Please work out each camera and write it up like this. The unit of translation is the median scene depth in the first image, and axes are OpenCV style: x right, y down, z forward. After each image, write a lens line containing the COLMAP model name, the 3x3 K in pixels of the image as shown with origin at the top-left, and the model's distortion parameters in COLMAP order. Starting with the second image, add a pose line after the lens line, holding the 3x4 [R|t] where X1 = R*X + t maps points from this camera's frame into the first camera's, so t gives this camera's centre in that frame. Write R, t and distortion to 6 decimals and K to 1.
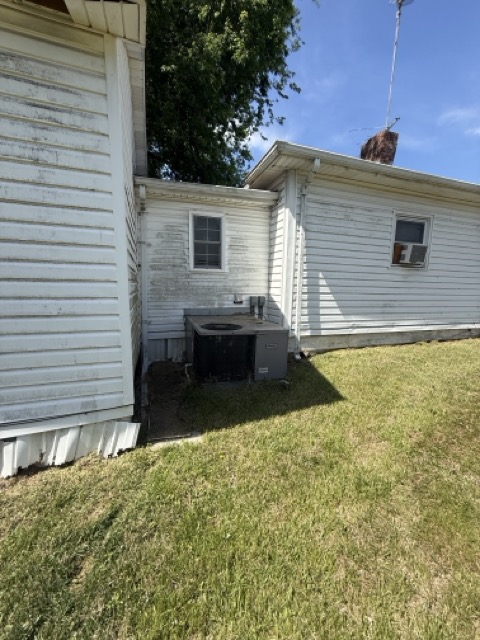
lens RADIAL K [[255.2, 0, 240.0], [0, 255.2, 320.0], [0, 0, 1]] dist [-0.001281, -0.000395]
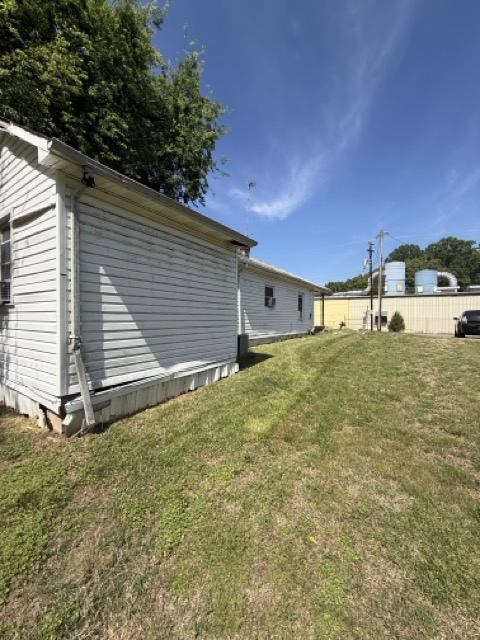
lens RADIAL K [[255.2, 0, 240.0], [0, 255.2, 320.0], [0, 0, 1]] dist [-0.001281, -0.000395]
pose [[0.790528, -0.021606, 0.612045, -0.947824], [0.095666, 0.991466, -0.088564, 0.076982], [-0.604908, 0.128564, 0.785848, -0.602021]]
